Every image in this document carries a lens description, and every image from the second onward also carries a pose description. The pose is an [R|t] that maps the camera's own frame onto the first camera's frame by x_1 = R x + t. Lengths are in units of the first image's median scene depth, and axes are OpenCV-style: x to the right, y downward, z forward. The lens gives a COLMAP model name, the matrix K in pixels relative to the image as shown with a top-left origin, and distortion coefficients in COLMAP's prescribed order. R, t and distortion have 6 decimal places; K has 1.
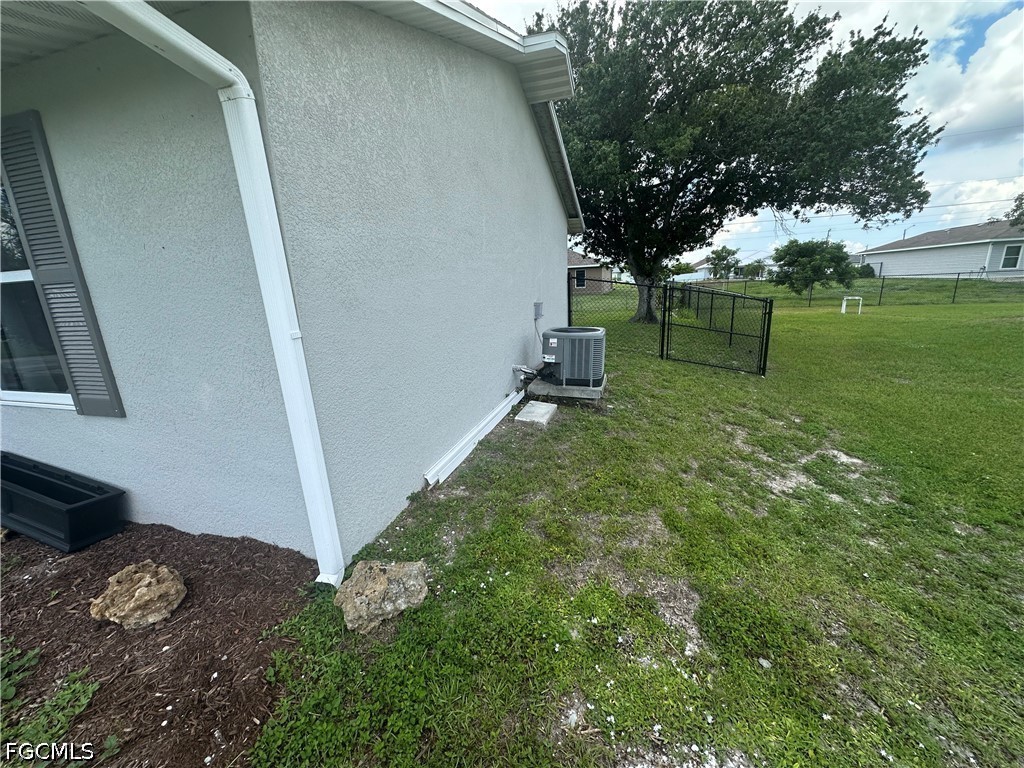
lens RADIAL K [[408.2, 0, 512.0], [0, 408.2, 384.0], [0, 0, 1]] dist [-0.007326, 0.000814]
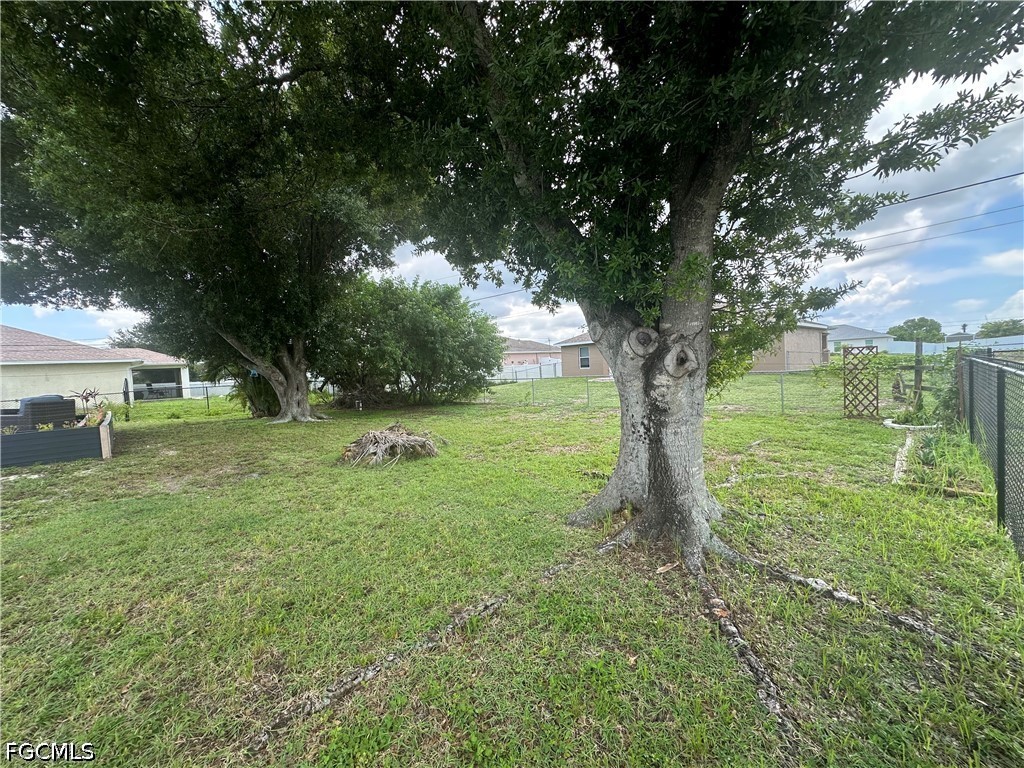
lens RADIAL K [[408.2, 0, 512.0], [0, 408.2, 384.0], [0, 0, 1]] dist [-0.007326, 0.000814]
pose [[0.889601, 0.080139, -0.449653, 0.362663], [-0.140306, 0.984834, -0.102062, -0.197707], [0.434654, 0.153883, 0.887353, 0.778048]]
